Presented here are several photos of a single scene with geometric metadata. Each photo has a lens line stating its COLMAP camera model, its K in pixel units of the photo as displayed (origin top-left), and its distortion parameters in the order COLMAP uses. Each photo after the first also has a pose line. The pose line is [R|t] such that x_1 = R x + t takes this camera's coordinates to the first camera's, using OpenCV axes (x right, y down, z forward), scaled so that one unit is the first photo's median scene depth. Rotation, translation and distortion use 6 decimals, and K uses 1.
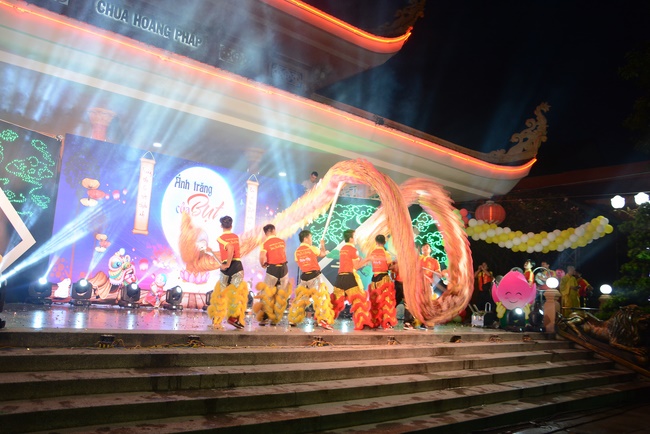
lens RADIAL K [[545.8, 0, 325.0], [0, 545.8, 217.0], [0, 0, 1]] dist [-0.075444, 0.006709]
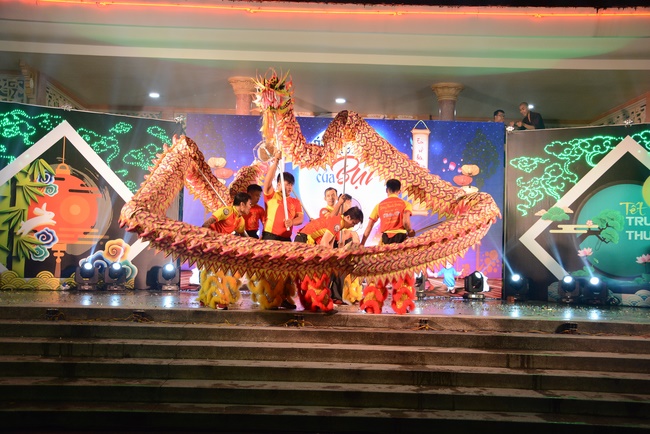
lens RADIAL K [[781.1, 0, 325.0], [0, 781.1, 217.0], [0, 0, 1]] dist [0.081138, 0.046390]
pose [[0.764294, -0.080680, -0.639801, 0.504126], [0.110472, 0.993857, 0.006640, 0.038579], [0.635335, -0.075755, 0.768512, 0.057123]]
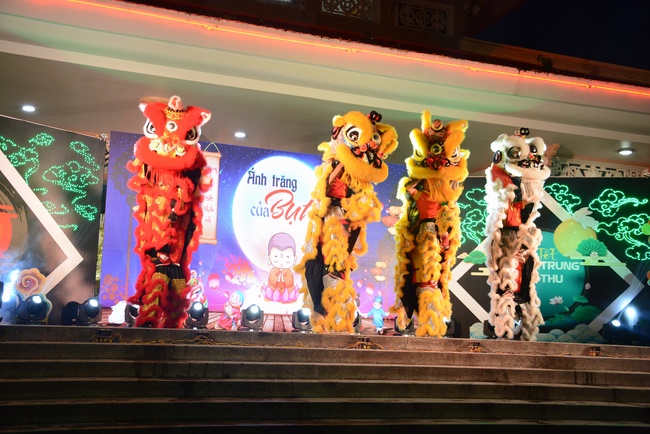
lens RADIAL K [[836.1, 0, 325.0], [0, 836.1, 217.0], [0, 0, 1]] dist [0.099496, 0.015947]
pose [[0.946329, -0.086713, -0.311356, 0.209591], [0.077652, 0.996120, -0.041406, 0.053076], [0.313738, 0.015007, 0.949391, -0.139846]]
